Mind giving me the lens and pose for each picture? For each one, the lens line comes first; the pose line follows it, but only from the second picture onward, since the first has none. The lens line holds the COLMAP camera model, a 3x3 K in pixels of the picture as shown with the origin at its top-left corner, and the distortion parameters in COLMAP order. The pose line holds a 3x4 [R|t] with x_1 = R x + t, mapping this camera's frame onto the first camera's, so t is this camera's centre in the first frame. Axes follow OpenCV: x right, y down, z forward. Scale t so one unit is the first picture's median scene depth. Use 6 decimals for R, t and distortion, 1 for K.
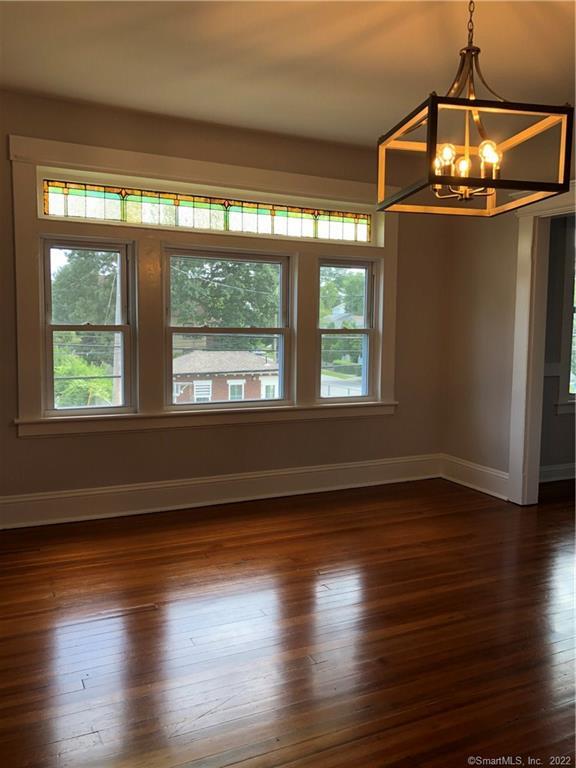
lens RADIAL K [[629.4, 0, 292.0], [0, 629.4, 382.1], [0, 0, 1]] dist [0.002264, -0.000354]
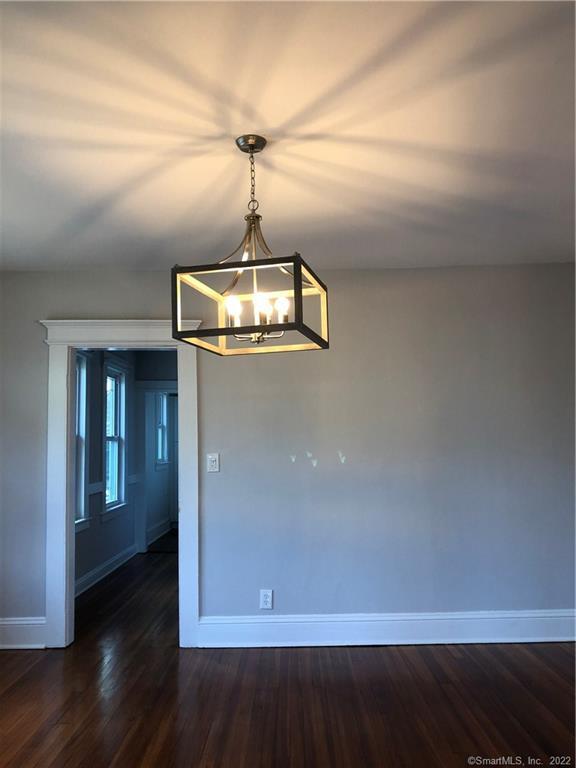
lens RADIAL K [[629.4, 0, 292.0], [0, 629.4, 382.1], [0, 0, 1]] dist [0.002264, -0.000354]
pose [[0.443377, 0.068870, 0.893685, -0.358528], [0.107602, 0.985744, -0.129348, -0.036189], [-0.889853, 0.153512, 0.429646, 0.251627]]
